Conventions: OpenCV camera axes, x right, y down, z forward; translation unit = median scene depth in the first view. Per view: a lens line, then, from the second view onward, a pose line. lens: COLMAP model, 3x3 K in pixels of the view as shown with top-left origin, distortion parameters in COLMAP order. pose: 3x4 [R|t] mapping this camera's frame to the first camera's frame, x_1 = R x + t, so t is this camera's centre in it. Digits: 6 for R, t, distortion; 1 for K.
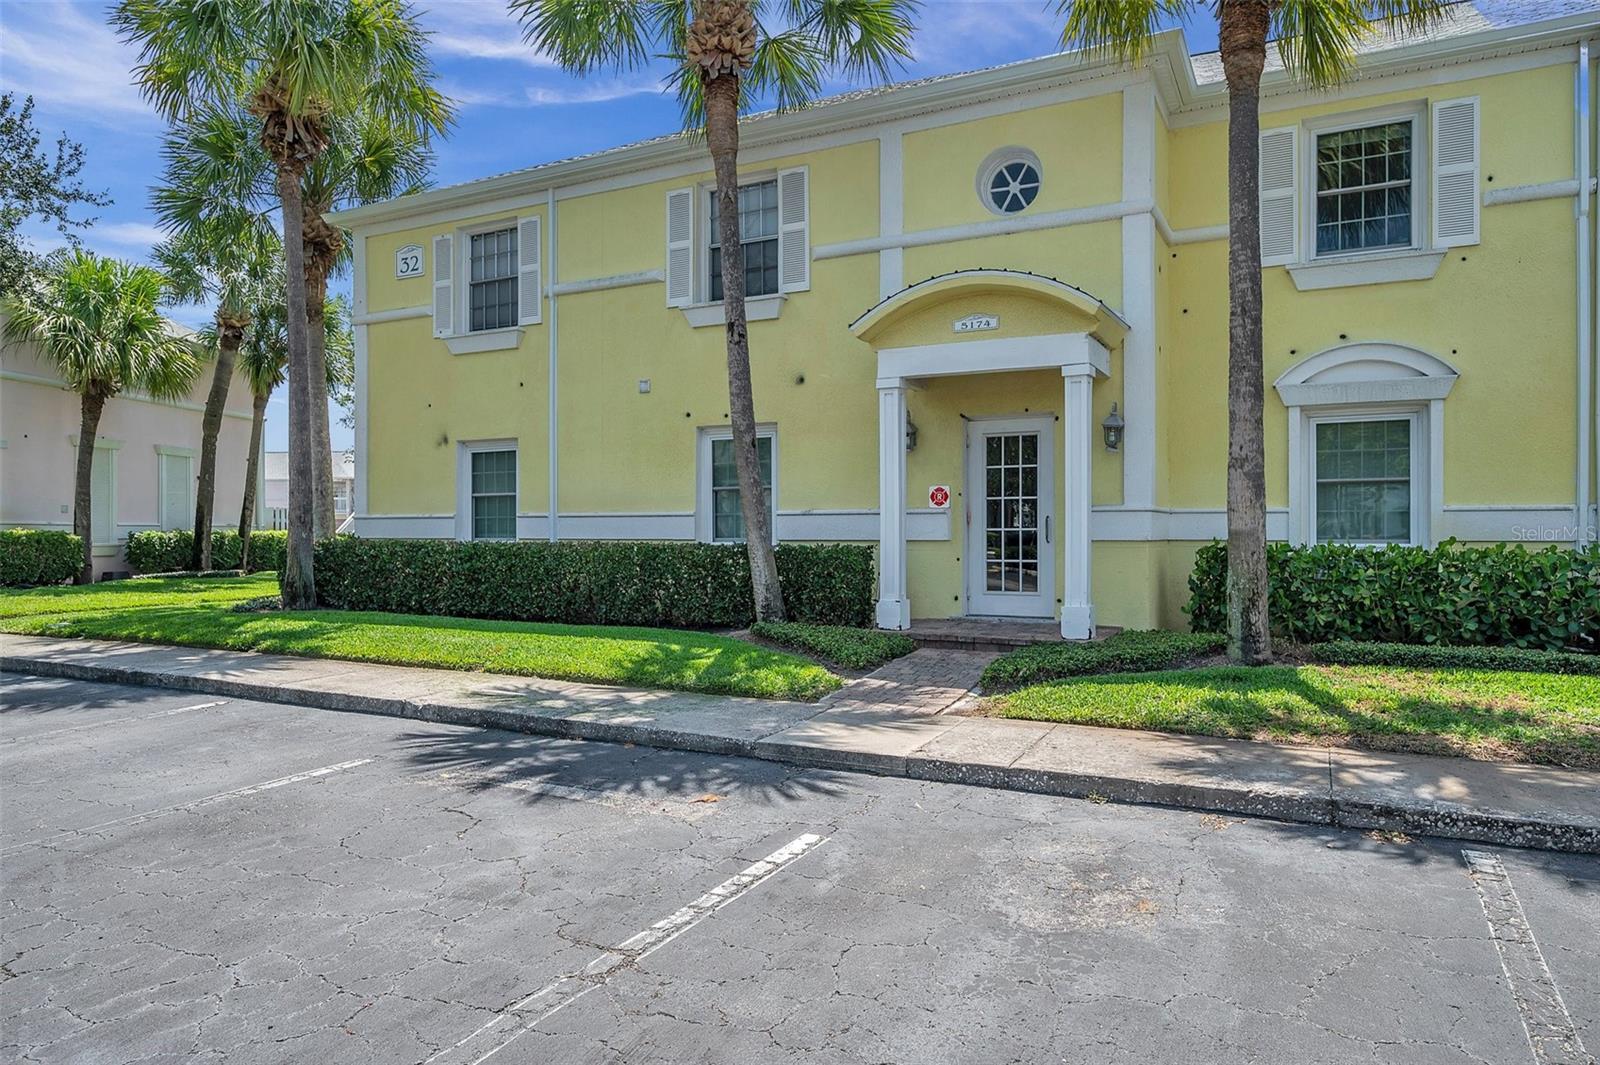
lens RADIAL K [[1021.0, 0, 800.0], [0, 1021.0, 532.5], [0, 0, 1]] dist [-0.002076, -0.002607]
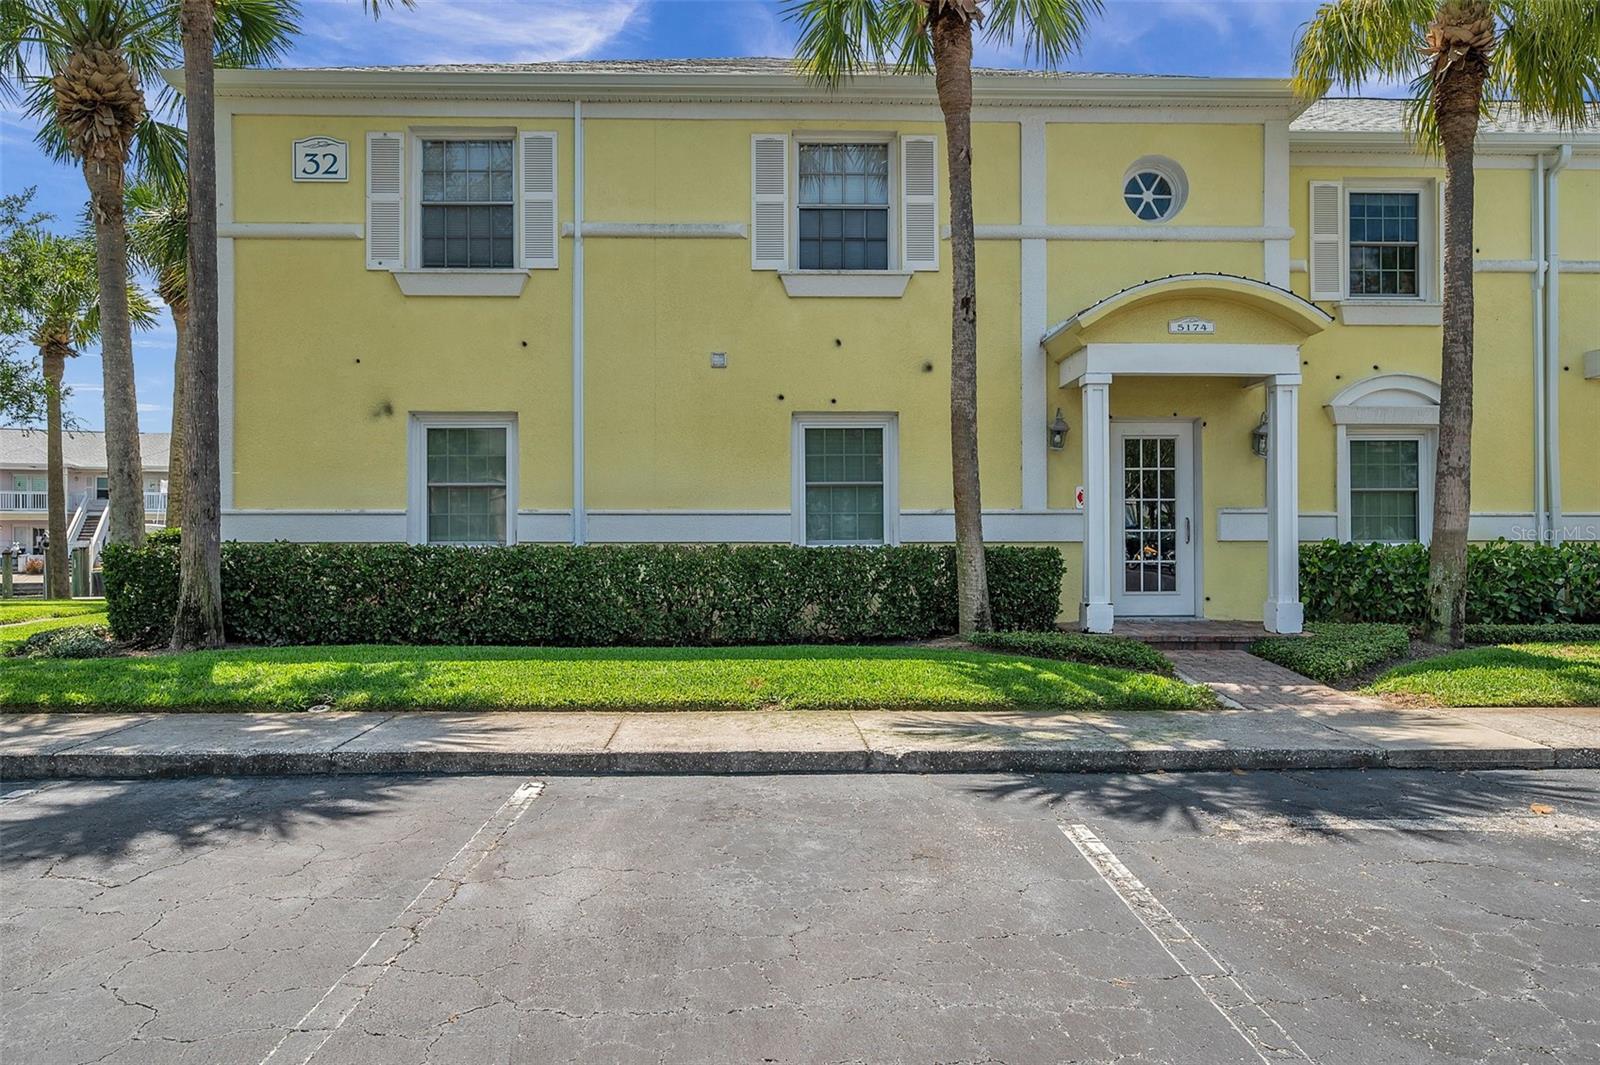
lens RADIAL K [[1048.9, 0, 800.0], [0, 1048.9, 532.5], [0, 0, 1]] dist [-0.001398, -0.000903]
pose [[0.874486, 0.002036, 0.485047, -0.609908], [0.000959, 0.999982, -0.005925, 0.004920], [-0.485050, 0.005646, 0.874468, 0.254668]]
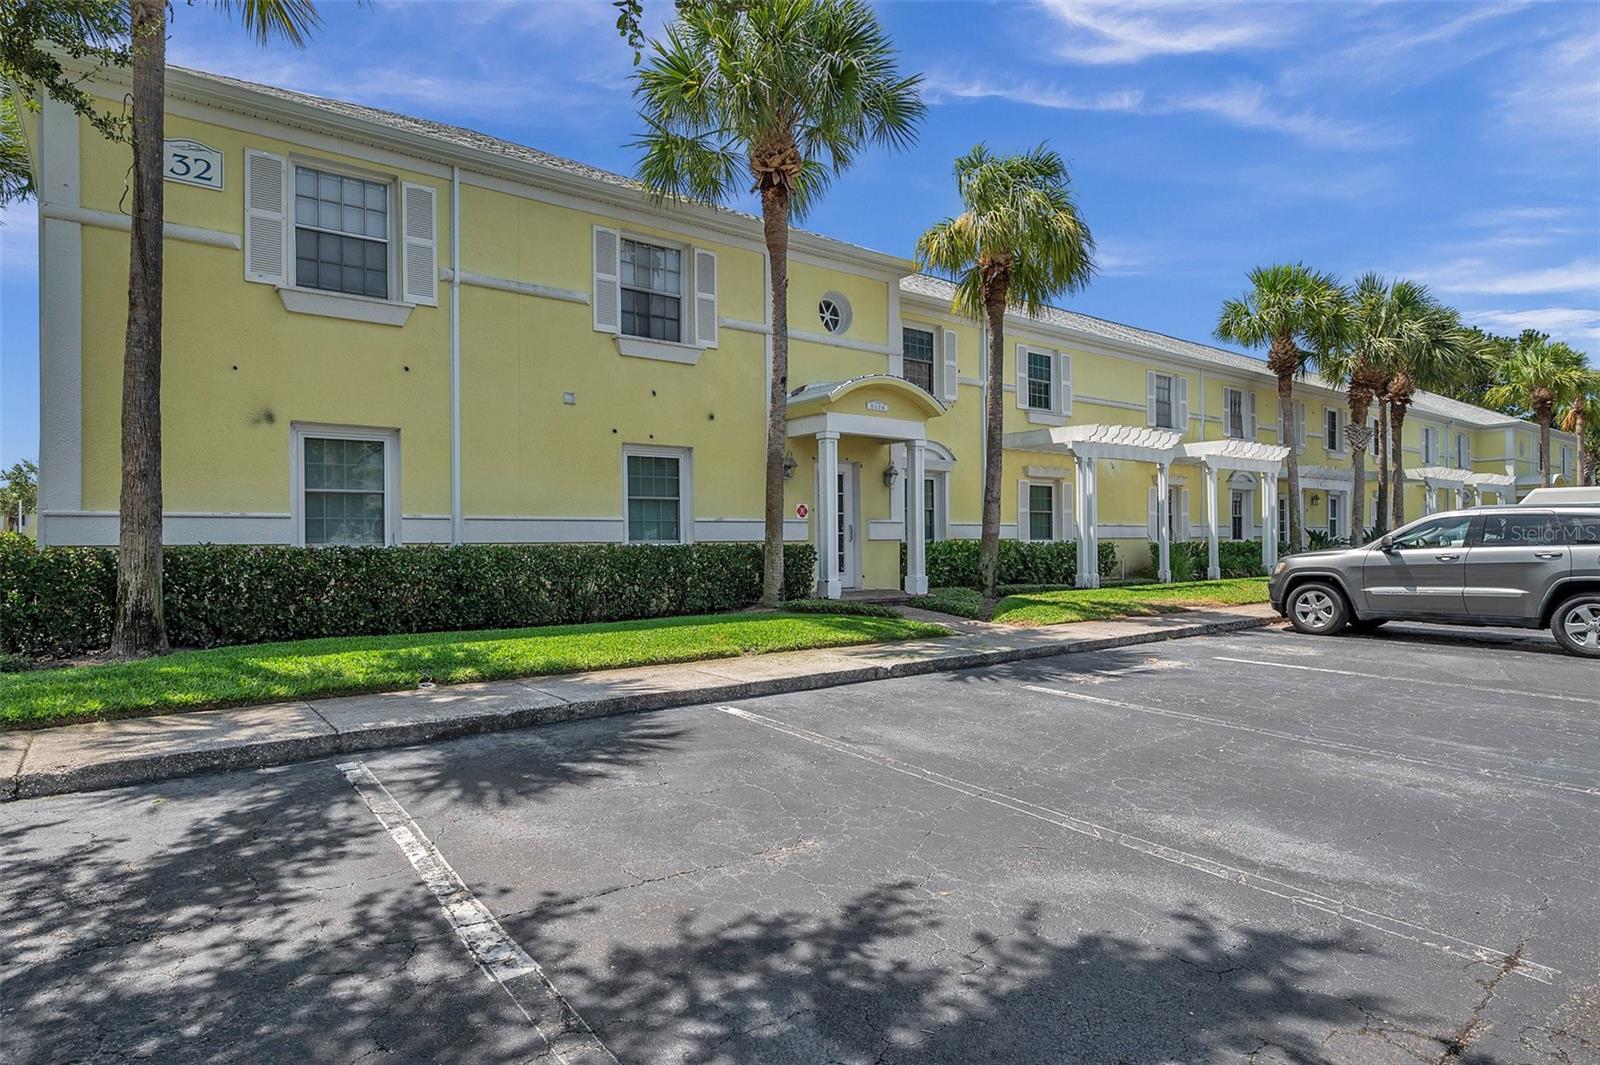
lens RADIAL K [[888.3, 0, 800.0], [0, 888.3, 532.5], [0, 0, 1]] dist [0.001100, -0.000103]
pose [[0.419482, 0.005108, 0.907749, -1.059135], [0.007021, 0.999936, -0.008872, 0.007678], [-0.907737, 0.010095, 0.419419, 0.472153]]
